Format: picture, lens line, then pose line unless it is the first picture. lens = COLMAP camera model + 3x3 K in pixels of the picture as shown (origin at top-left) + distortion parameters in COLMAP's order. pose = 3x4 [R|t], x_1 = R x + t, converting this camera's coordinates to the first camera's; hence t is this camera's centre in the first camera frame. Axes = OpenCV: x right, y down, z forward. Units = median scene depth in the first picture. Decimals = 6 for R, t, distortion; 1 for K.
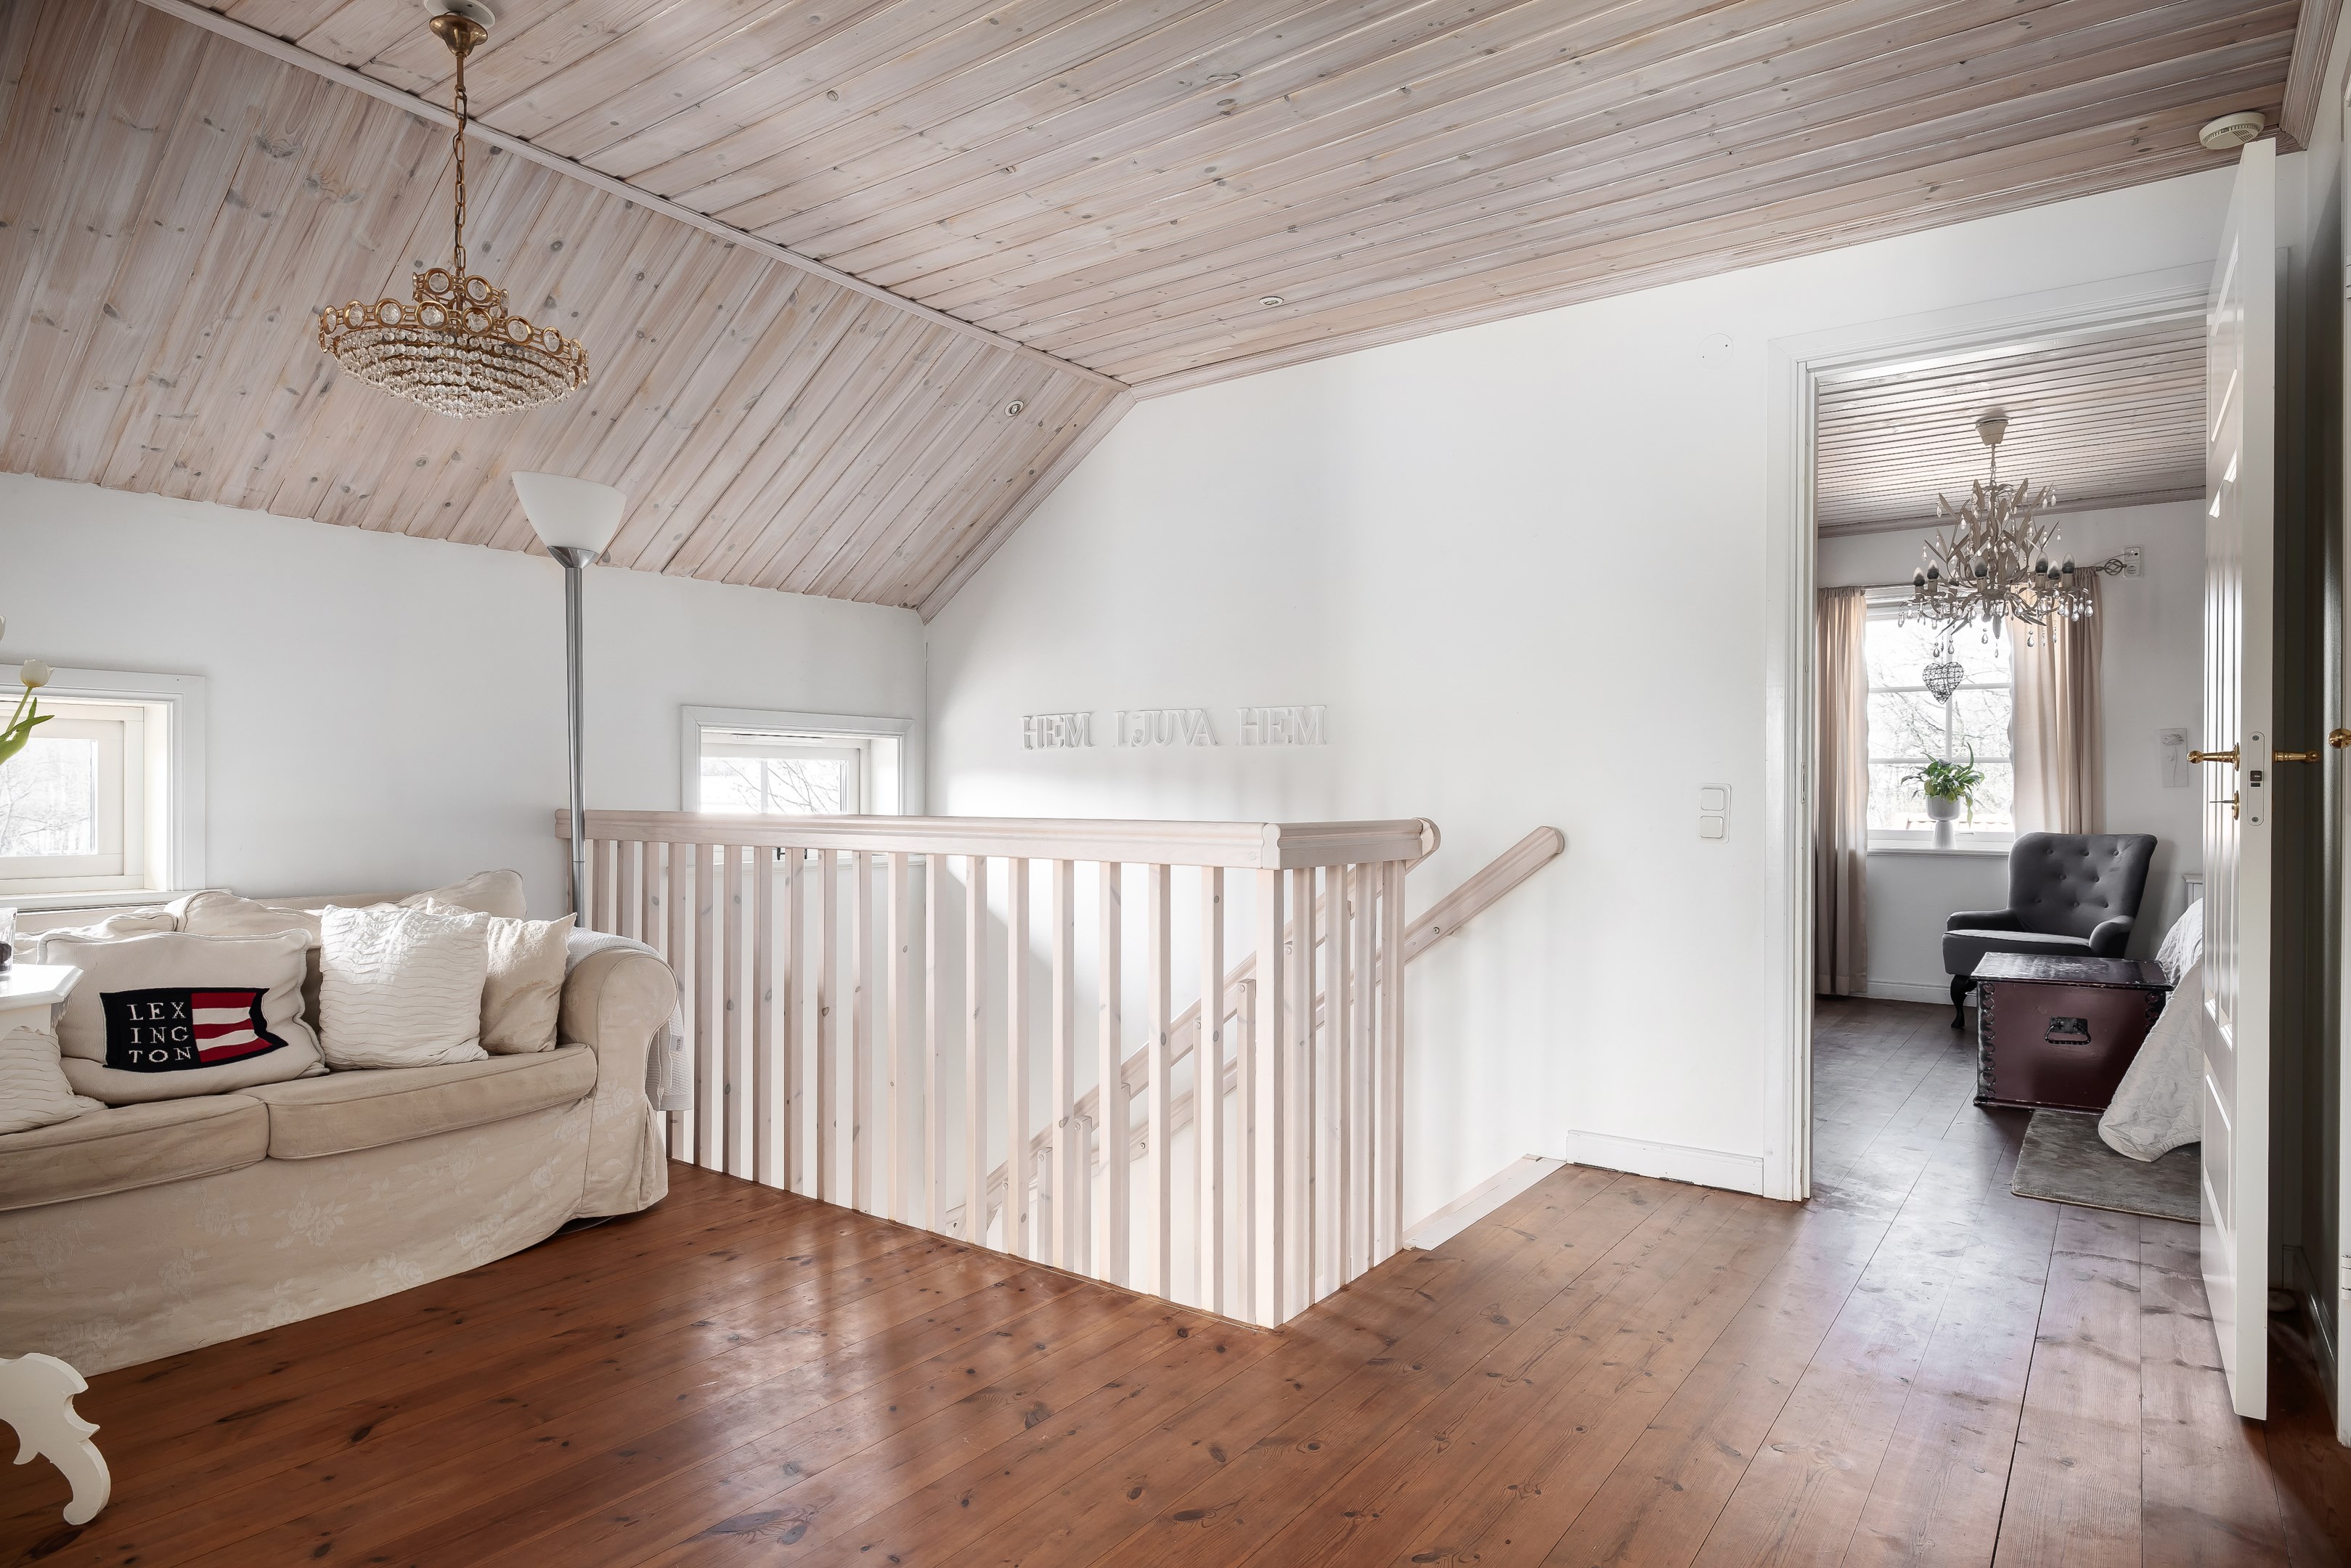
lens RADIAL K [[1334.3, 0, 1174.6], [0, 1334.3, 788.7], [0, 0, 1]] dist [0.004663, 0.000449]
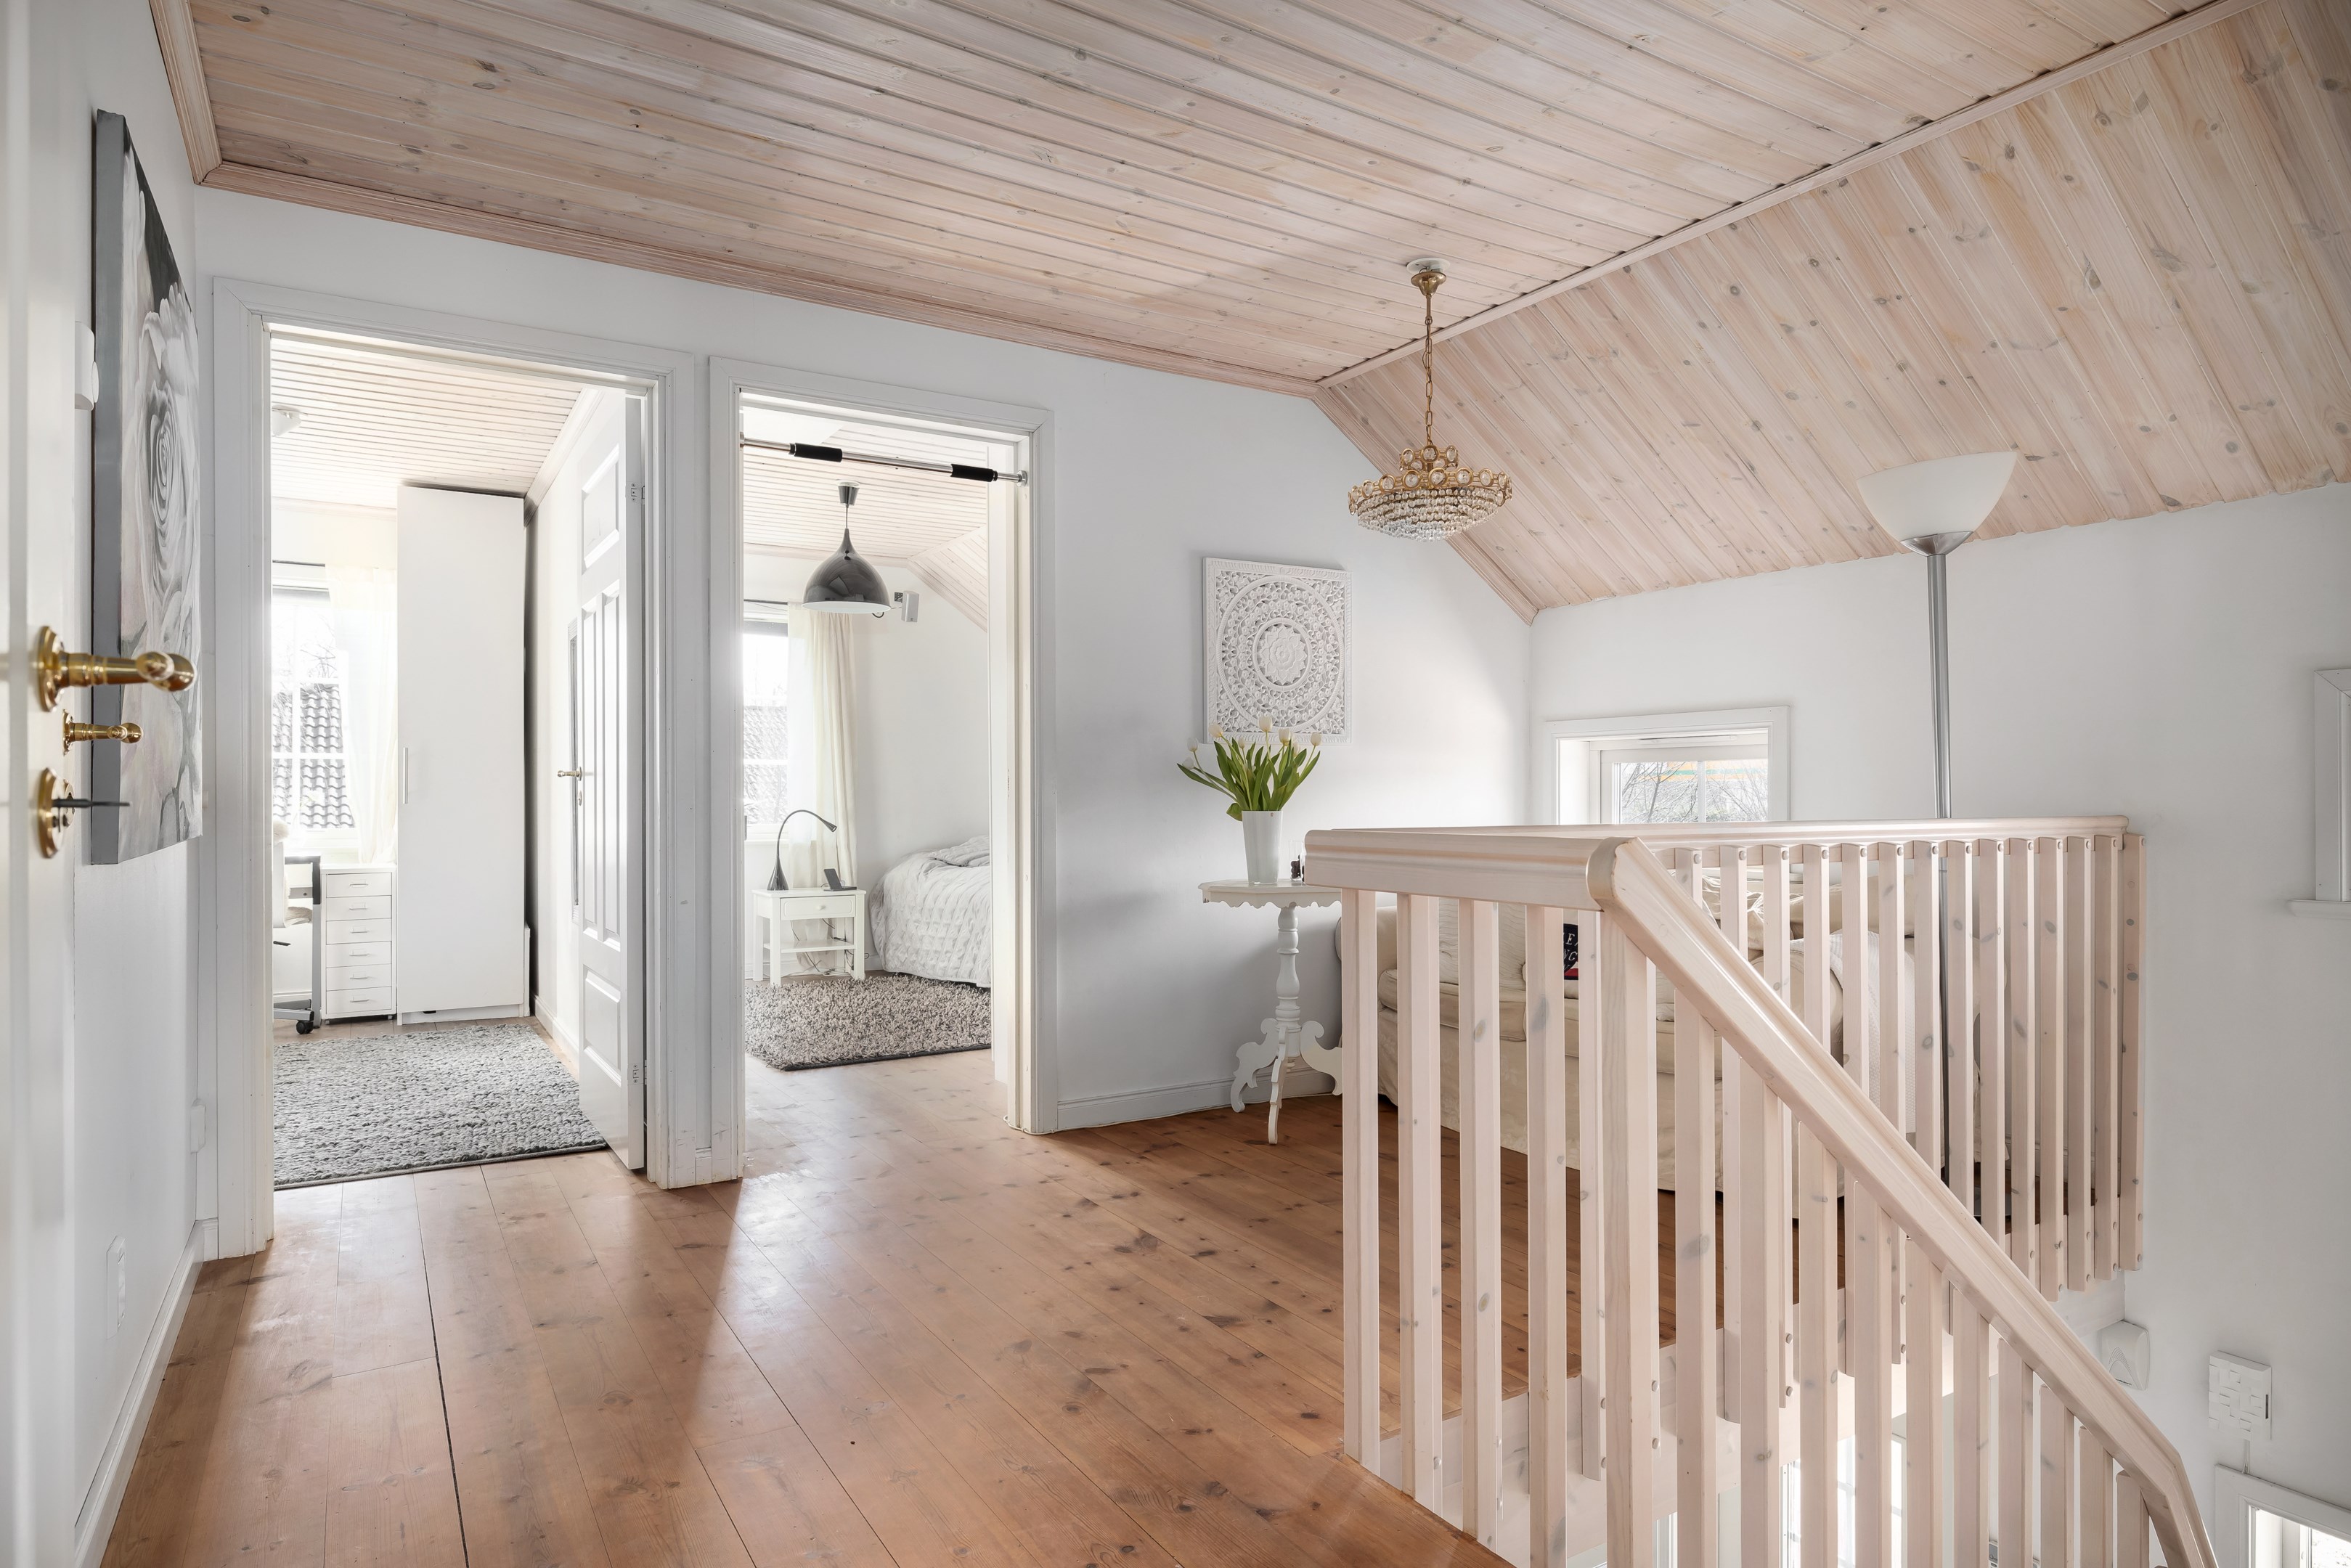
lens RADIAL K [[1334.3, 0, 1162.9], [0, 1334.3, 786.5], [0, 0, 1]] dist [0.004663, 0.000449]
pose [[-0.391827, -0.004419, -0.920028, 0.681557], [0.005320, 0.999961, -0.007069, 0.000267], [0.920024, -0.007664, -0.391788, 0.953461]]
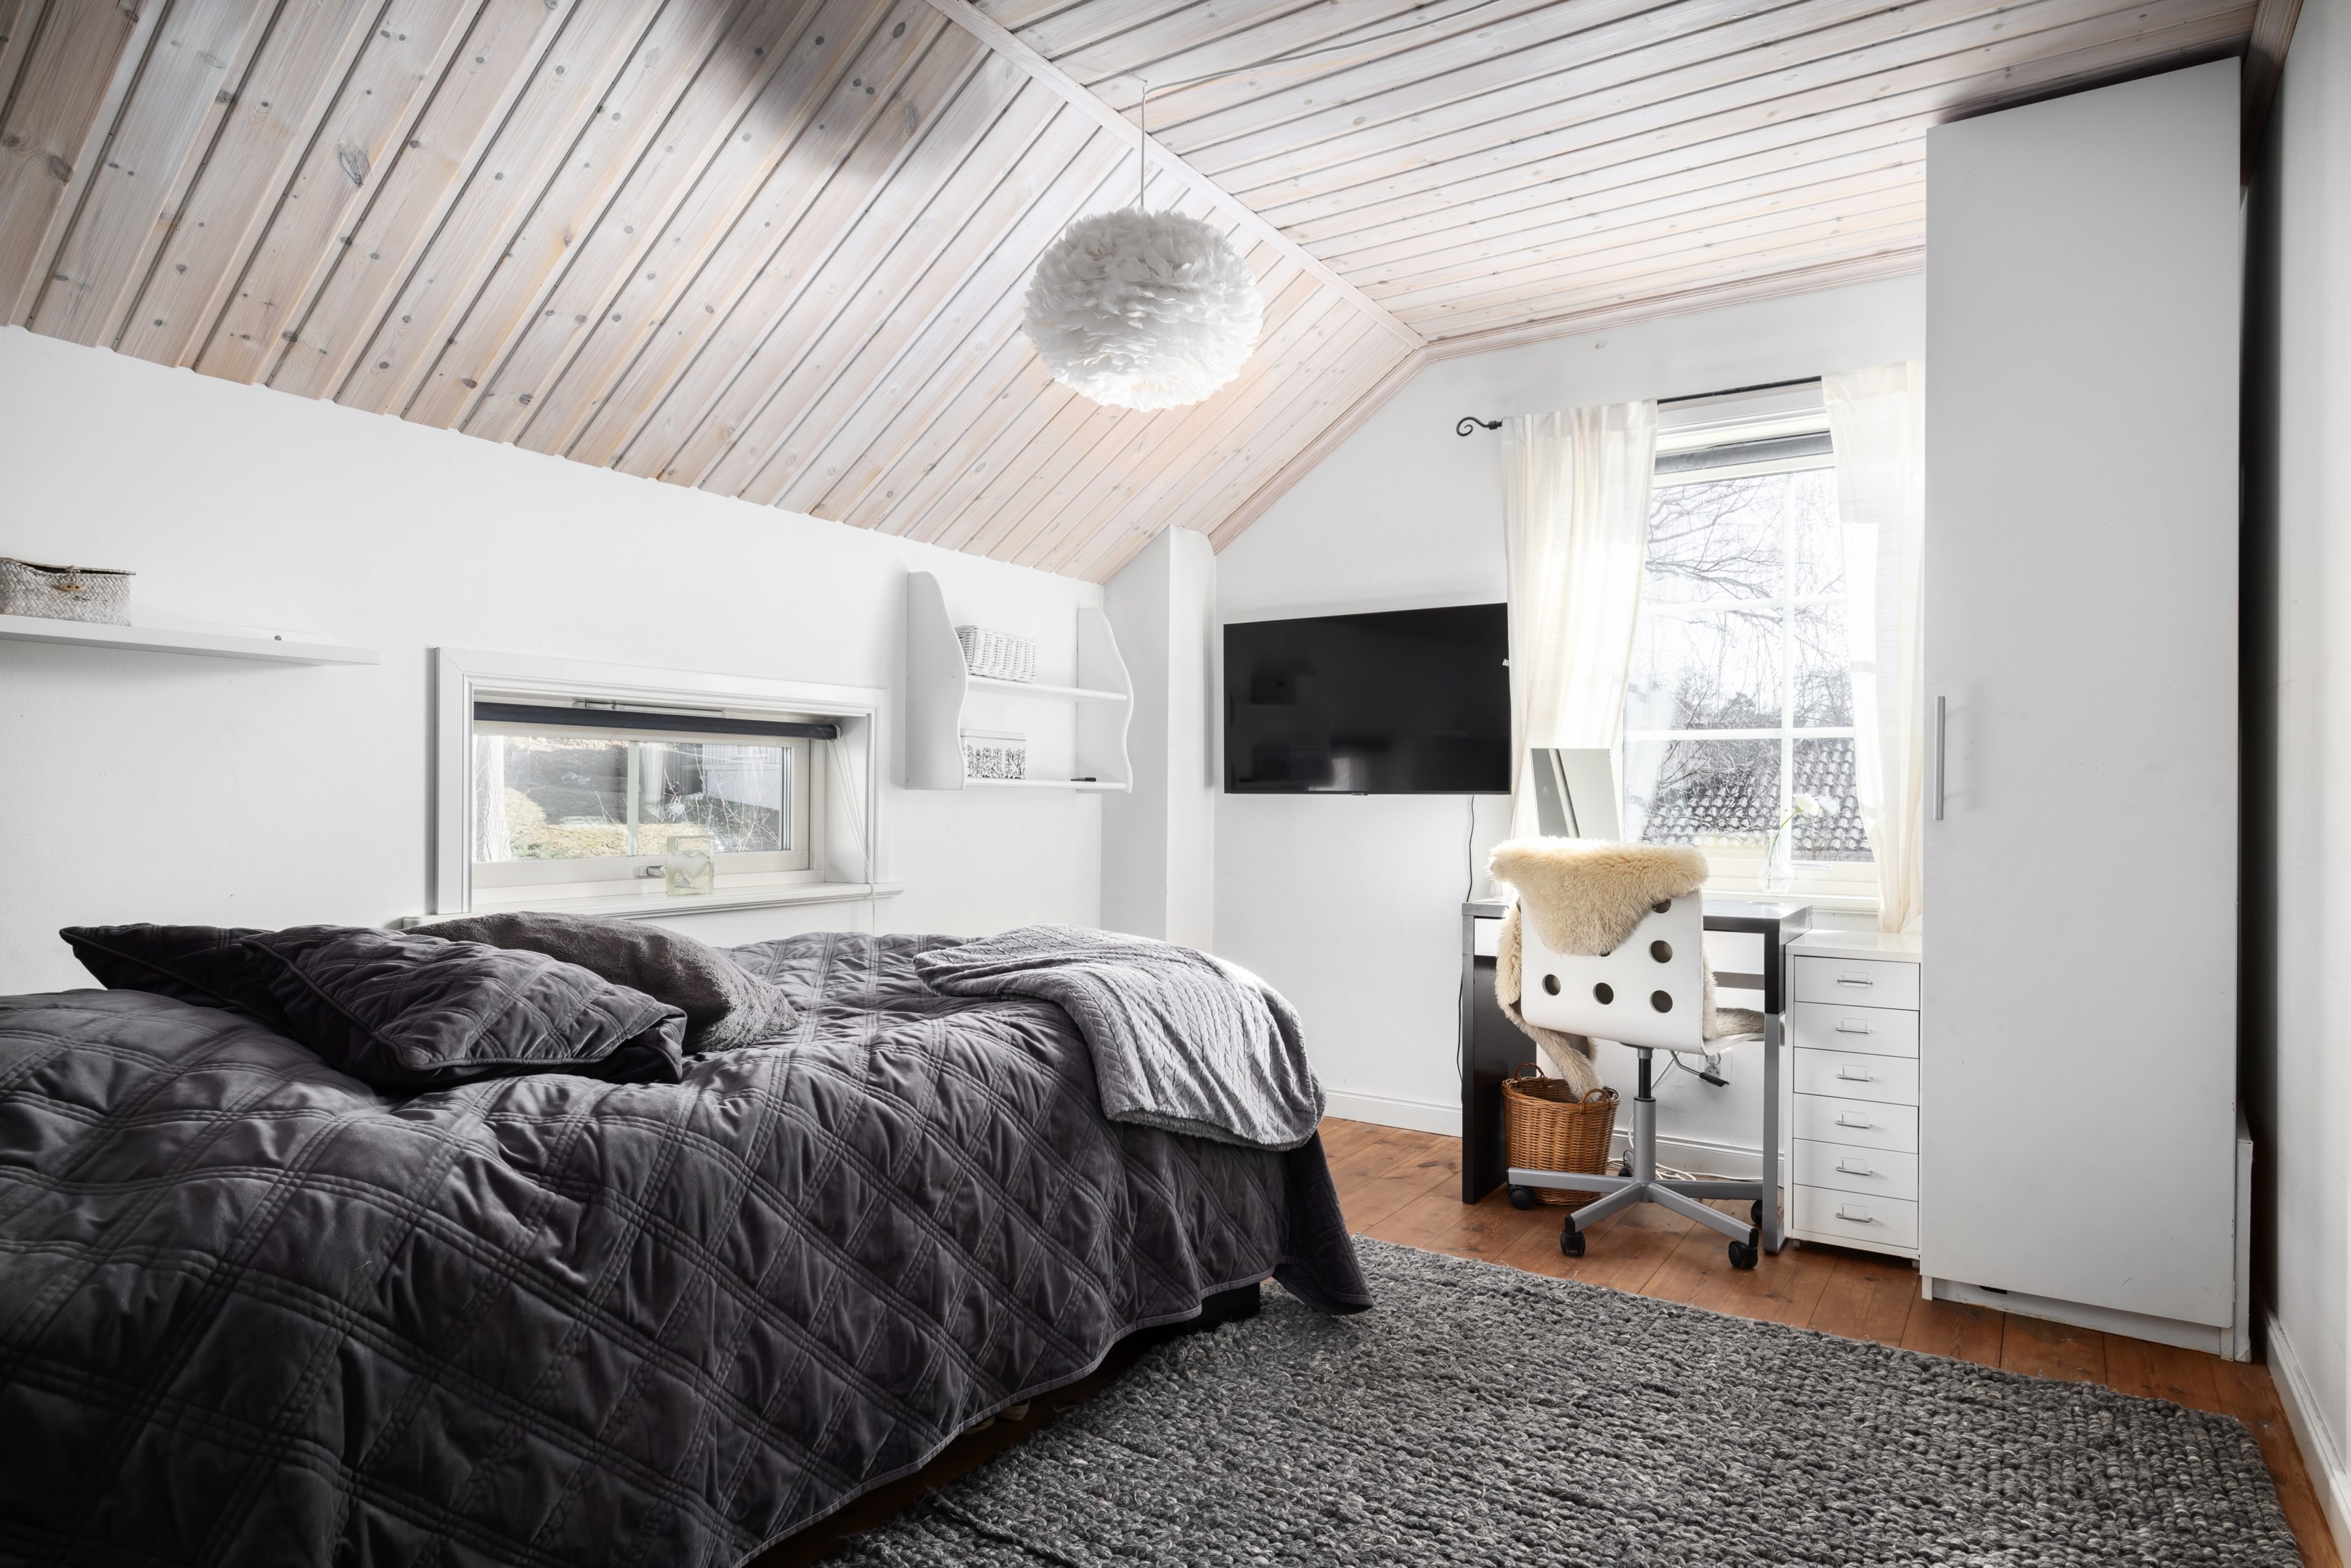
lens RADIAL K [[1334.3, 0, 1180.3], [0, 1334.3, 788.4], [0, 0, 1]] dist [0.004663, 0.000449]
pose [[-0.998350, -0.006665, -0.057040, 0.465485], [-0.006119, 0.999934, -0.009737, -0.000705], [0.057101, -0.009371, -0.998324, 0.706982]]
